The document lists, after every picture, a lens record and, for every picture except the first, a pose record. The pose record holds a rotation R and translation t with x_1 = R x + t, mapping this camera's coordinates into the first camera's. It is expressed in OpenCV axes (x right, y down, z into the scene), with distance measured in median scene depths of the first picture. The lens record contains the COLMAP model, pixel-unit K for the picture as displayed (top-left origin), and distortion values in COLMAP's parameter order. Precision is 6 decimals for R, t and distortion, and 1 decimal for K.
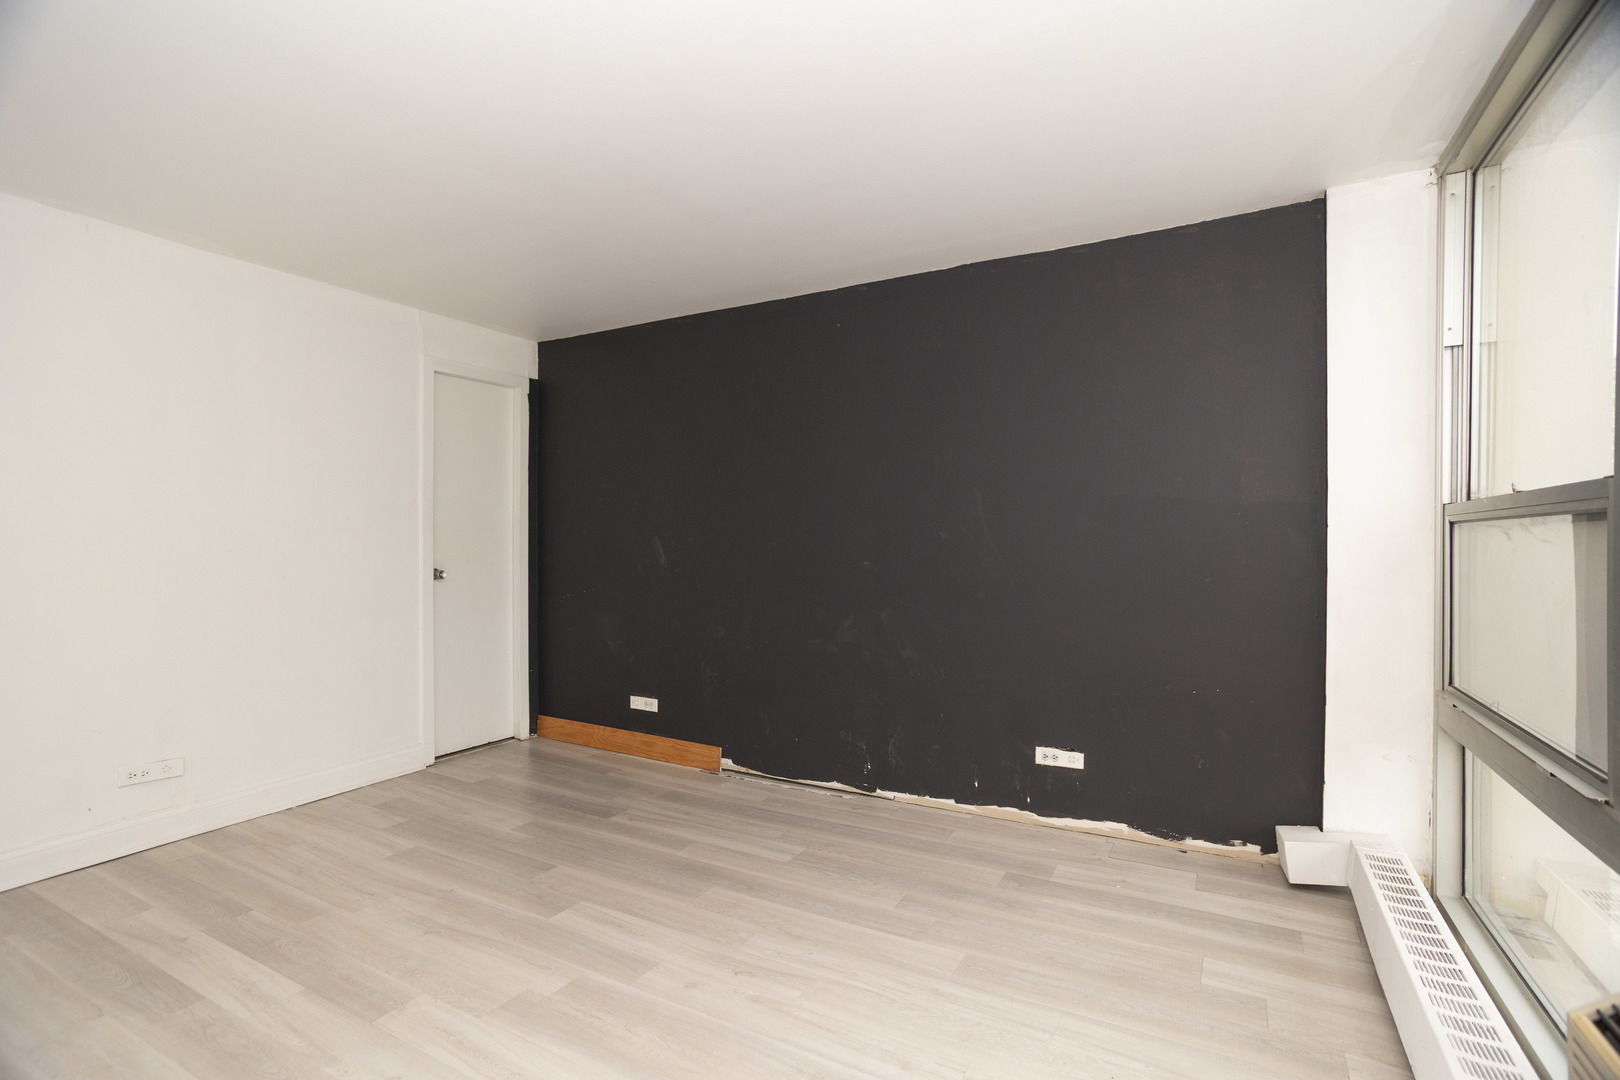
lens RADIAL K [[770.9, 0, 801.1], [0, 770.9, 545.0], [0, 0, 1]] dist [-0.064469, 0.038298]
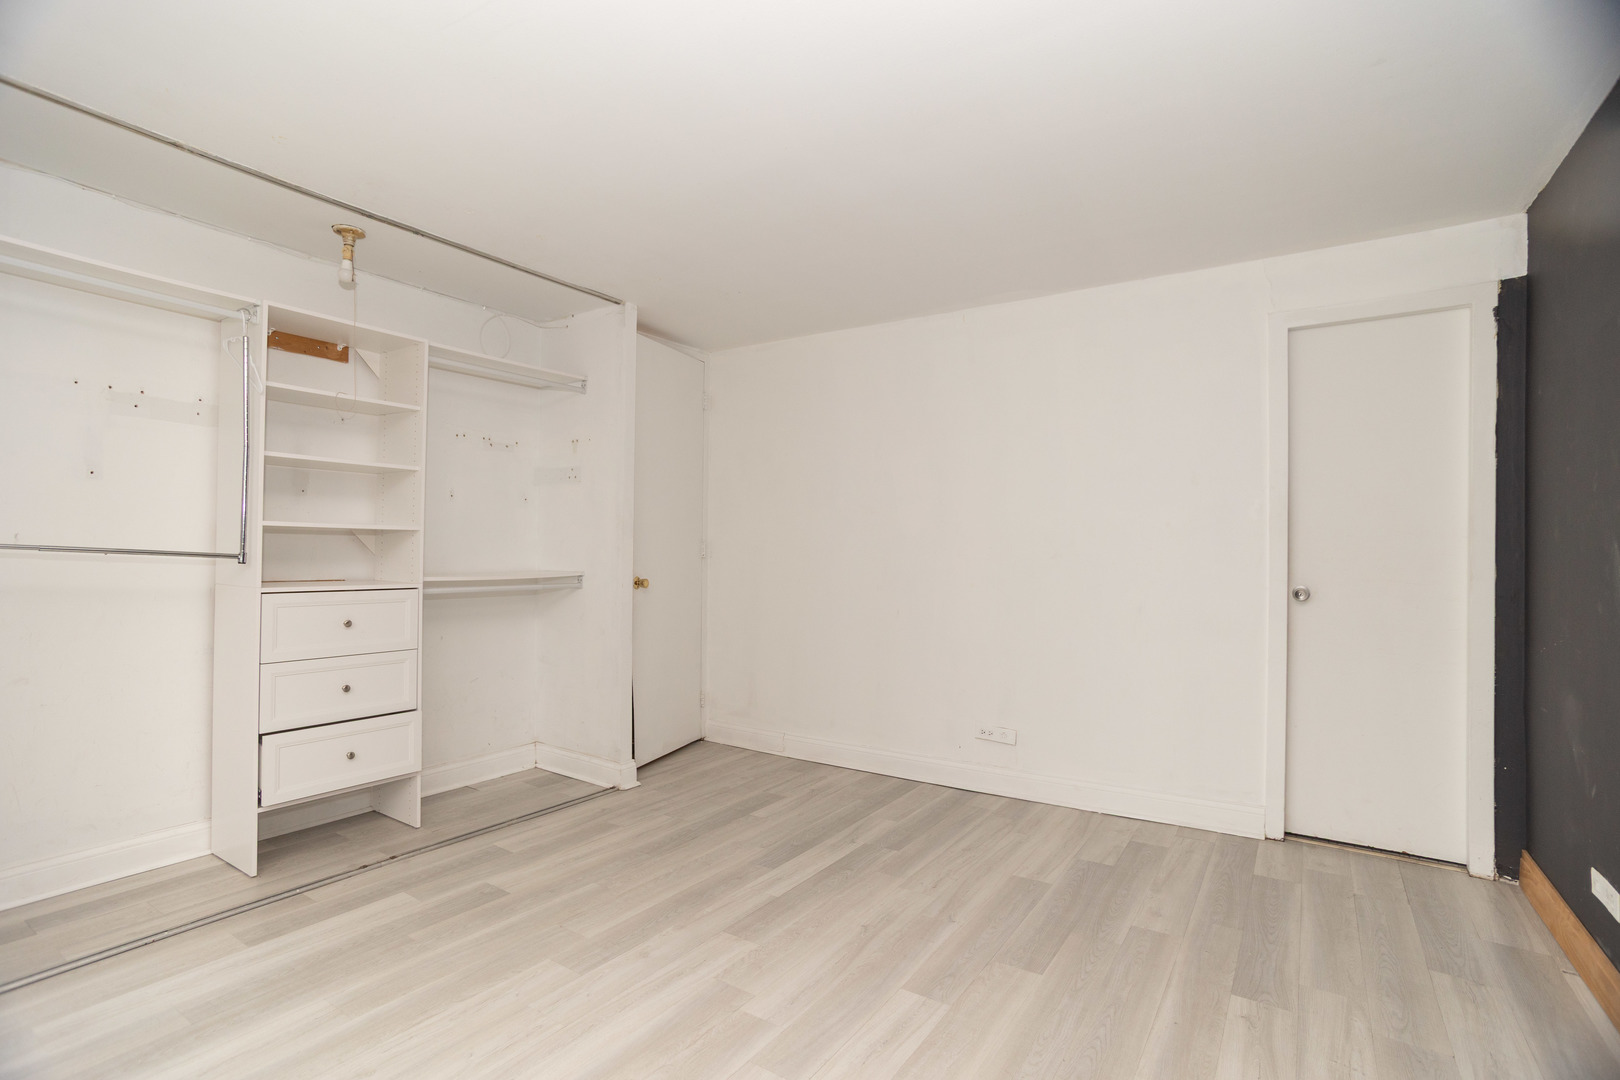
lens RADIAL K [[770.9, 0, 801.1], [0, 770.9, 545.0], [0, 0, 1]] dist [-0.064469, 0.038298]
pose [[-0.081804, -0.010541, -0.996593, 0.424813], [-0.010643, 0.999896, -0.009702, 0.003324], [0.996592, 0.009813, -0.081908, 0.764585]]
